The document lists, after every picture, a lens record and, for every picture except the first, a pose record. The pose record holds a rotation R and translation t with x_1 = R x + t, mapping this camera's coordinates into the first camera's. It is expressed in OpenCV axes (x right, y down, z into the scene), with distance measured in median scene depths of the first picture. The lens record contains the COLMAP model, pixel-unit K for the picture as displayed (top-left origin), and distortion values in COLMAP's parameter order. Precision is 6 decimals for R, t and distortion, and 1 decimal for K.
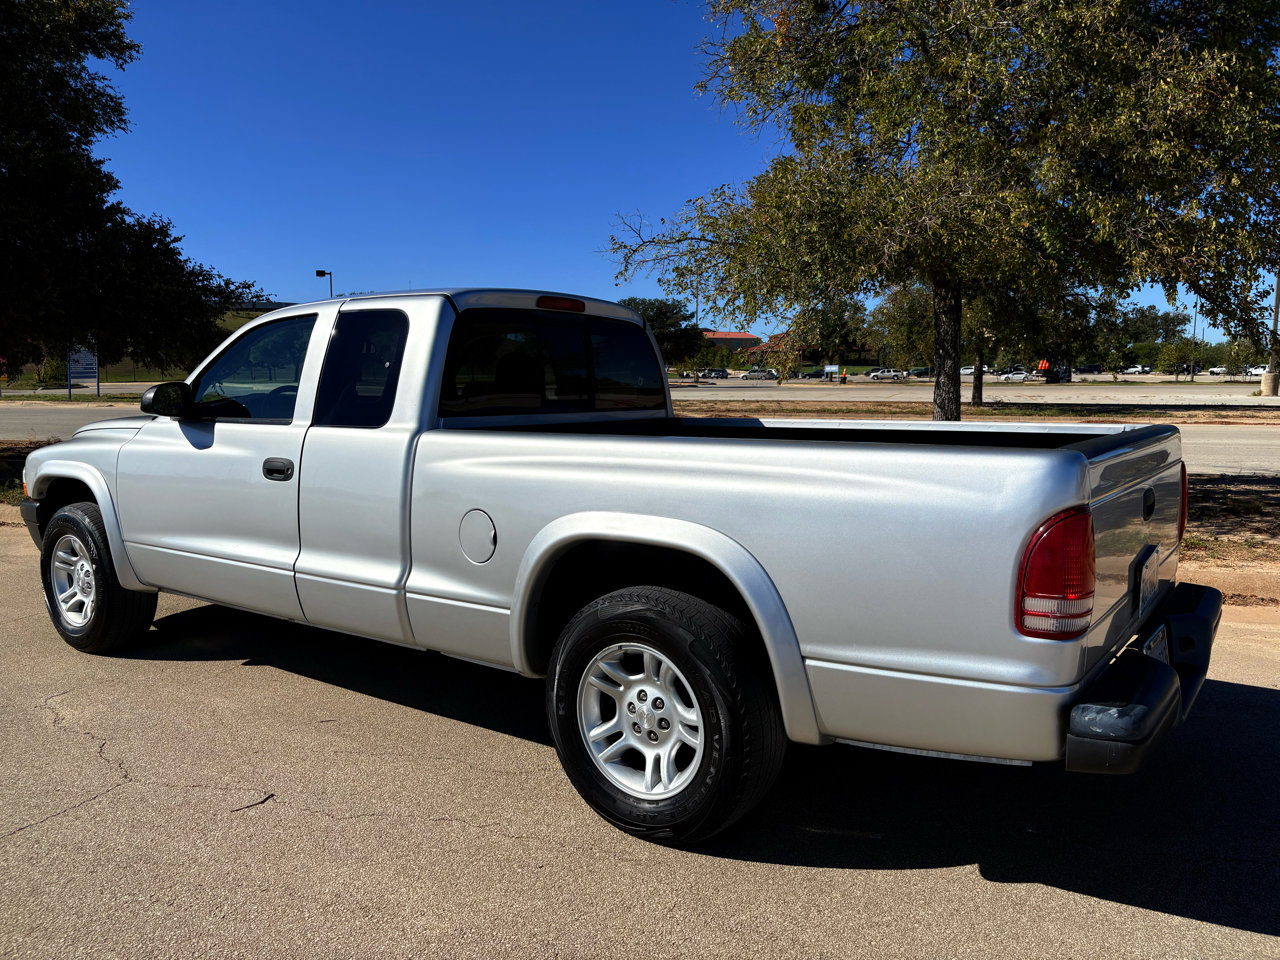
lens RADIAL K [[964.2, 0, 631.3], [0, 964.2, 485.9], [0, 0, 1]] dist [0.029003, -0.025121]
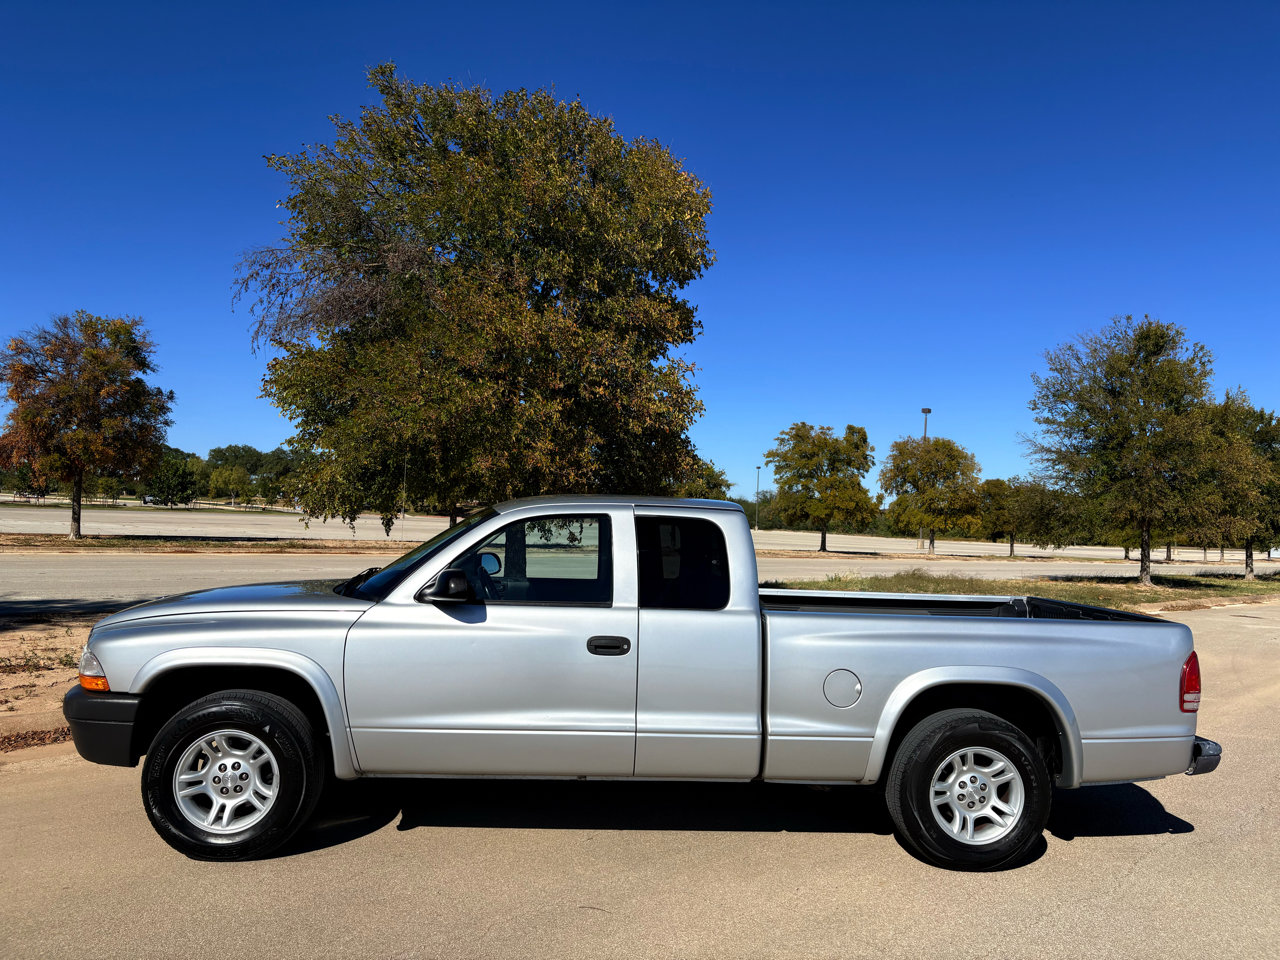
lens RADIAL K [[976.0, 0, 632.6], [0, 976.0, 496.4], [0, 0, 1]] dist [0.043747, -0.050607]
pose [[0.769401, 0.044632, 0.637205, -1.189420], [0.030311, 0.993881, -0.106214, -0.076435], [-0.638047, 0.101035, 0.763340, 0.045647]]
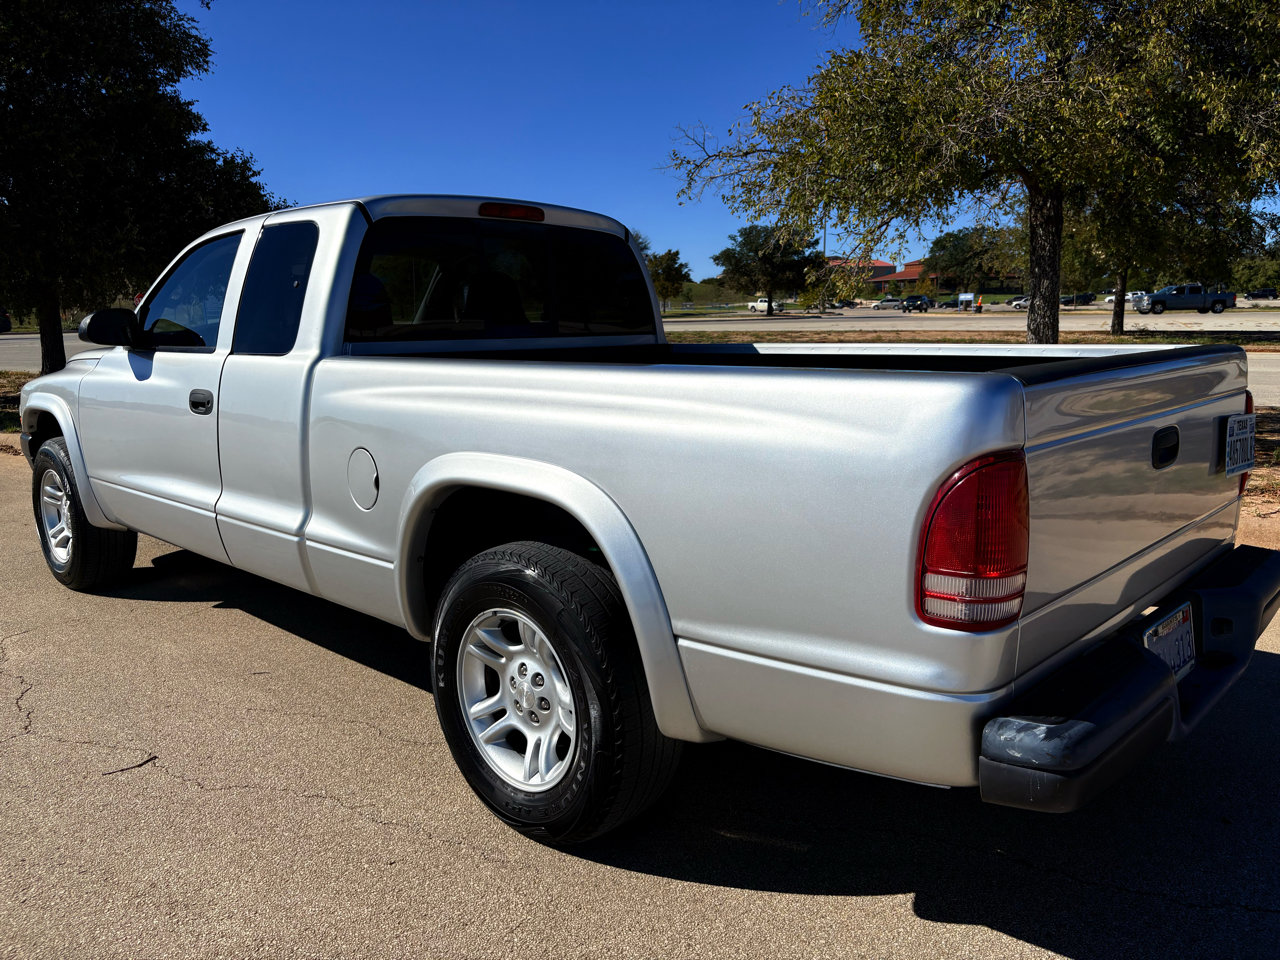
lens RADIAL K [[964.2, 0, 629.3], [0, 964.2, 481.8], [0, 0, 1]] dist [0.029003, -0.025121]
pose [[0.991244, 0.010901, -0.131595, 0.170828], [-0.002543, 0.997978, 0.063516, -0.000922], [0.132021, -0.062626, 0.989267, 0.147296]]
